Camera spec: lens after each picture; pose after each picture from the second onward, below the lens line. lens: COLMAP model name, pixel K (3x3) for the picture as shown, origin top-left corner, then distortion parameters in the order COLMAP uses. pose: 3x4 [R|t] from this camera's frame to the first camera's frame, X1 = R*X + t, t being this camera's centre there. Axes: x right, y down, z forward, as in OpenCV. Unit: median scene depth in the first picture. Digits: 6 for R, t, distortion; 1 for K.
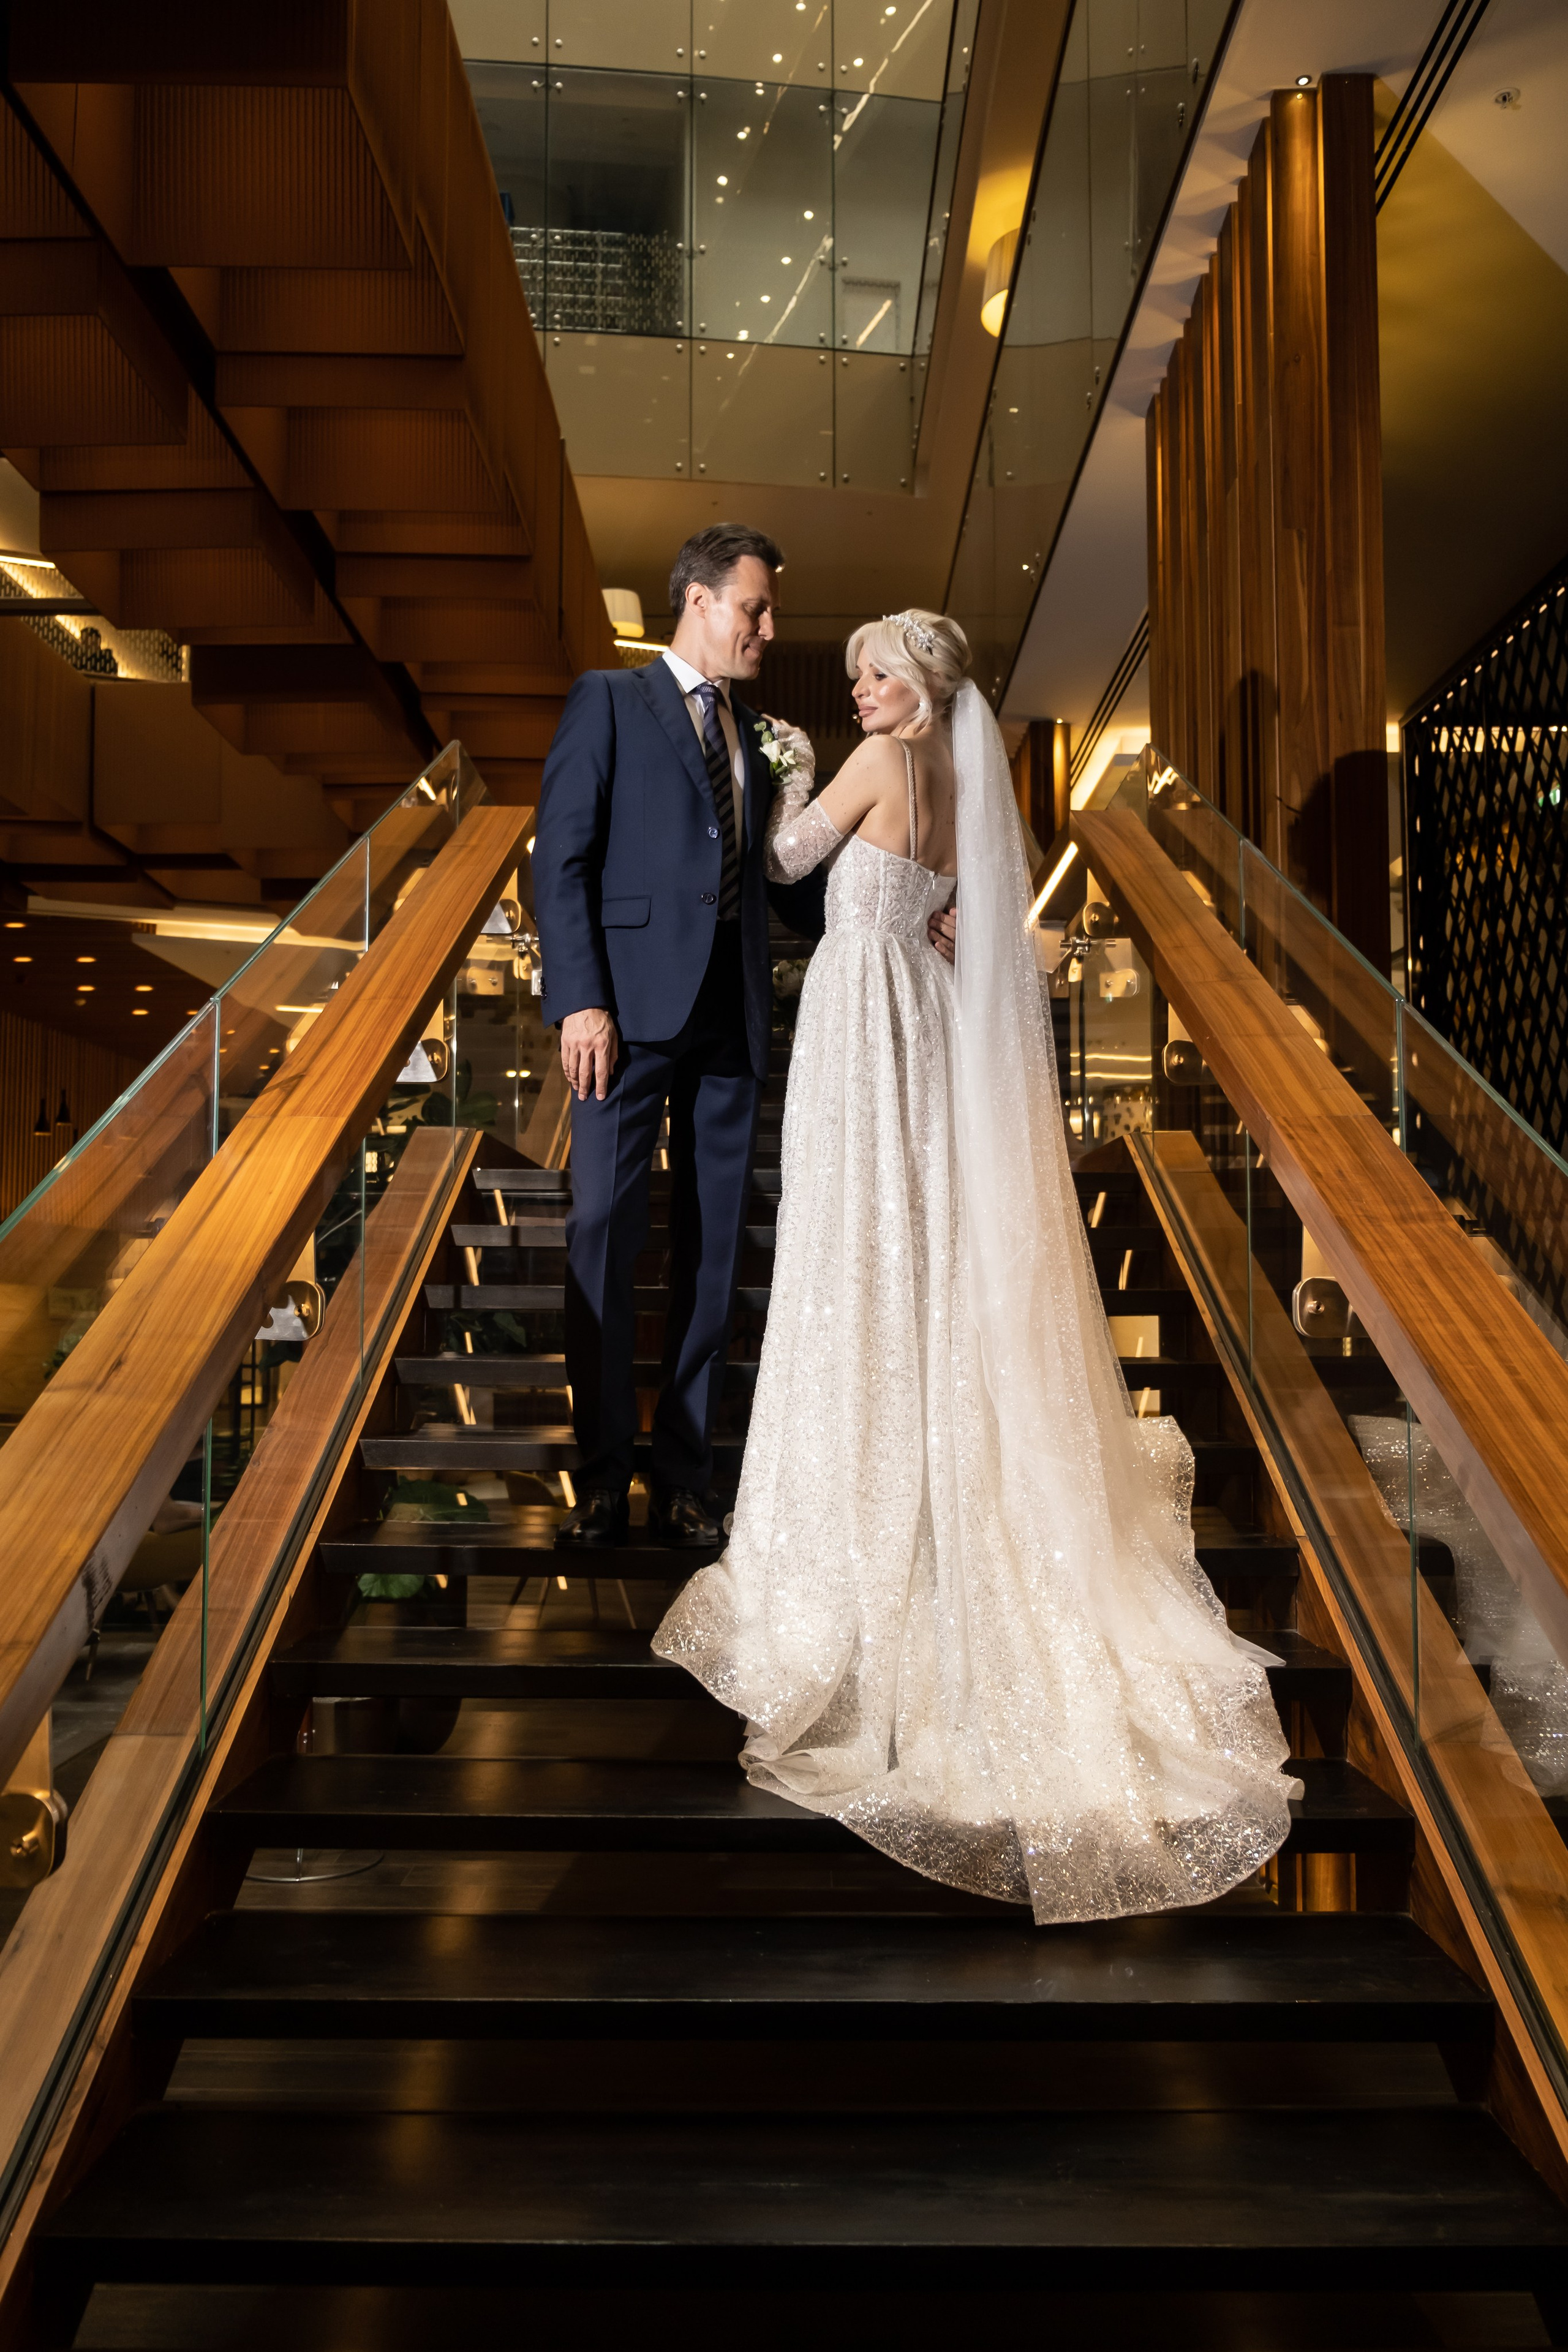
lens RADIAL K [[1809.8, 0, 784.0], [0, 1809.8, 1176.0], [0, 0, 1]] dist [-0.022770, 0.034493]
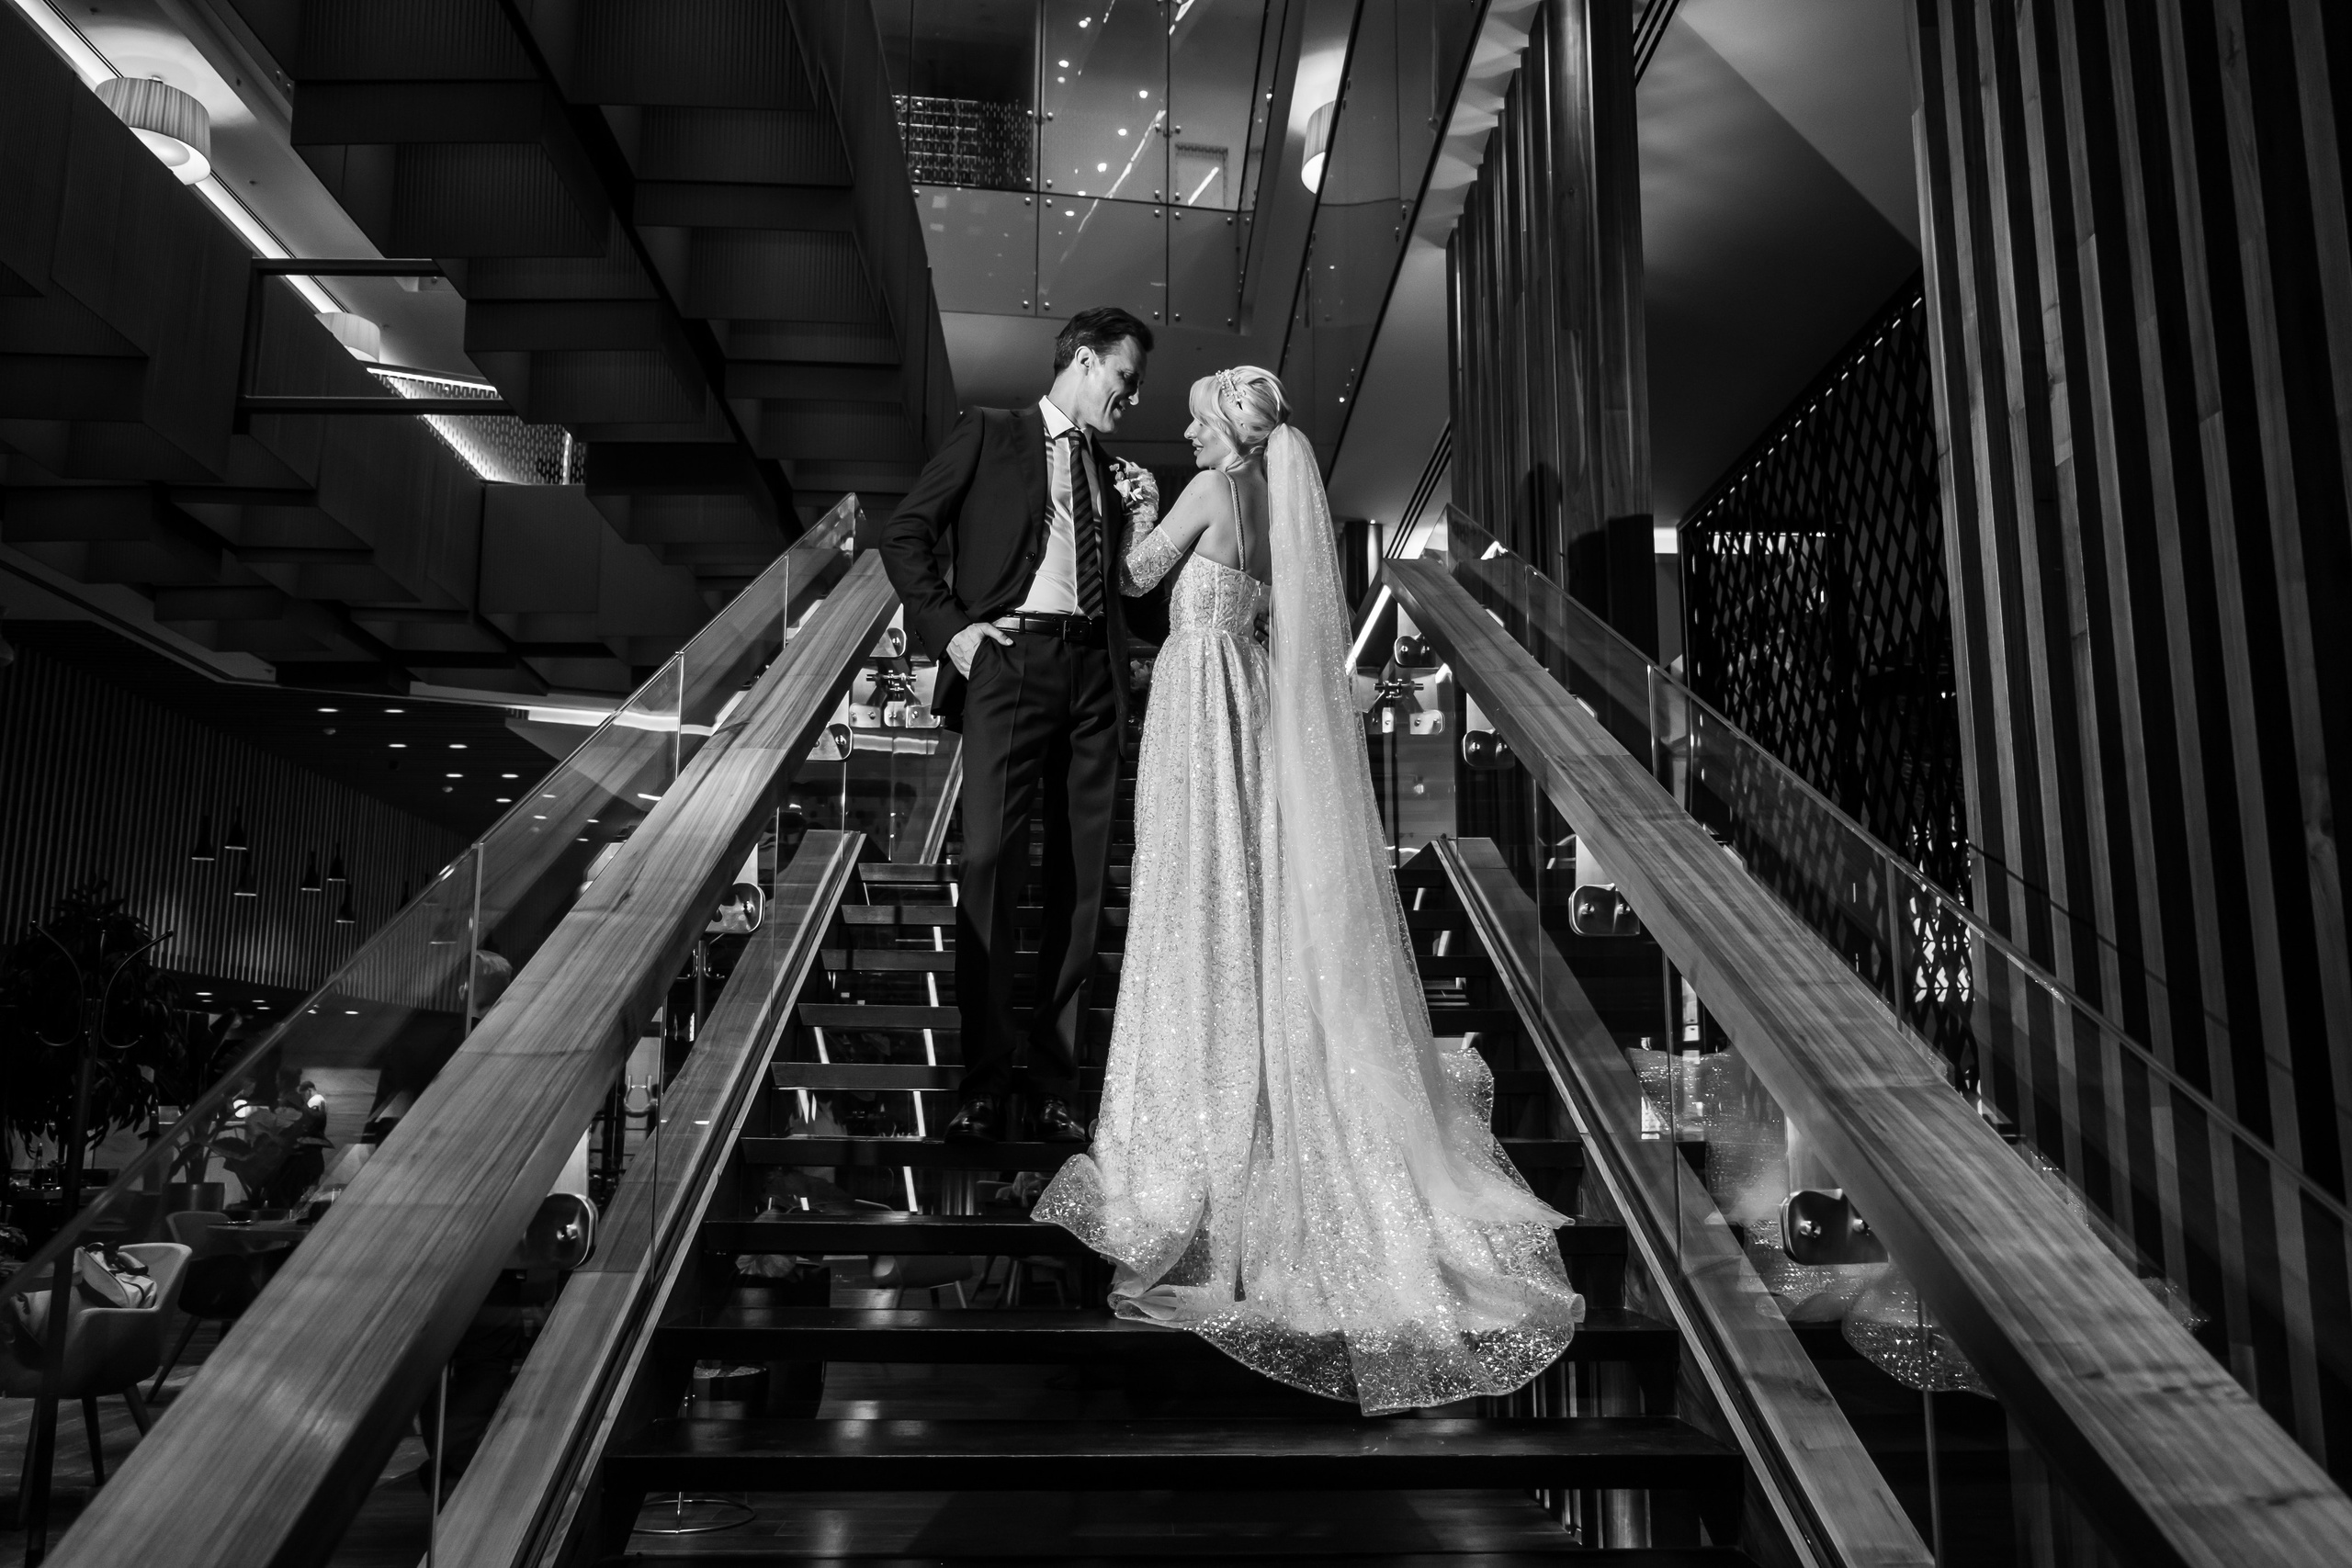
lens RADIAL K [[1803.8, 0, 1152.8], [0, 1803.8, 840.1], [0, 0, 1]] dist [0.001233, 0.000582]
pose [[0.999568, 0.008189, 0.028218, -0.020765], [-0.005183, 0.994456, -0.105030, 0.099447], [-0.028922, 0.104839, 0.994069, -0.129673]]
